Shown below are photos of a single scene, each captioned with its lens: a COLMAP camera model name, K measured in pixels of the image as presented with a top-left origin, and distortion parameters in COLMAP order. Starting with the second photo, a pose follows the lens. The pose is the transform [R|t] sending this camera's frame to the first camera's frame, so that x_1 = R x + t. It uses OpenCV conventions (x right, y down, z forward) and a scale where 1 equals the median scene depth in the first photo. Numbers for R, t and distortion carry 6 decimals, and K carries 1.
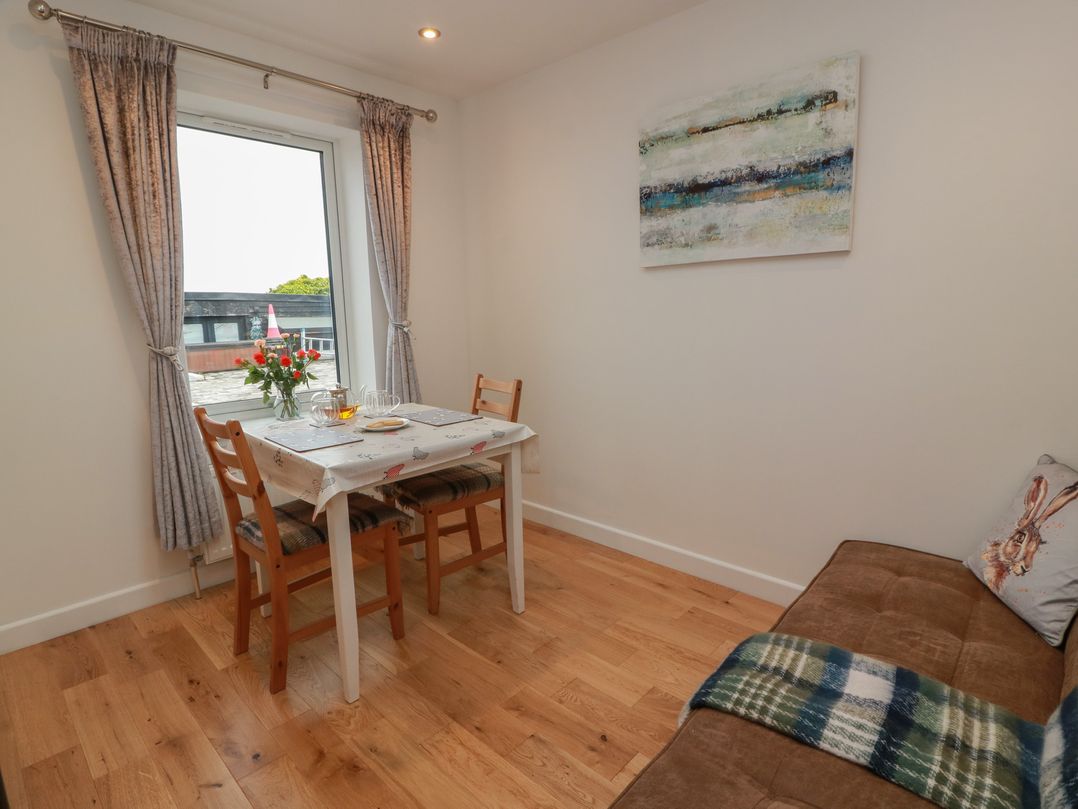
lens RADIAL K [[577.7, 0, 544.0], [0, 577.7, 402.4], [0, 0, 1]] dist [0.000710, -0.012302]
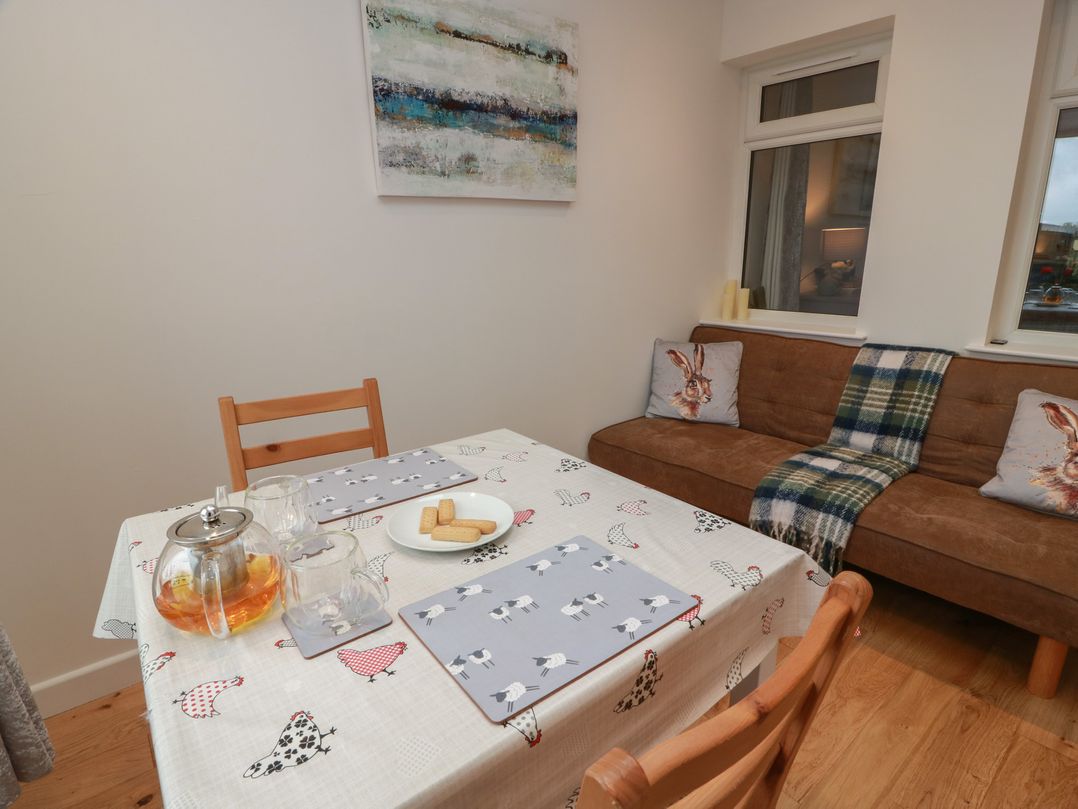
lens RADIAL K [[577.7, 0, 544.0], [0, 577.7, 402.4], [0, 0, 1]] dist [0.000710, -0.012302]
pose [[0.107000, -0.245871, 0.963379, -0.663020], [0.174615, 0.958528, 0.225239, -0.132672], [-0.978806, 0.144120, 0.145495, 0.862814]]
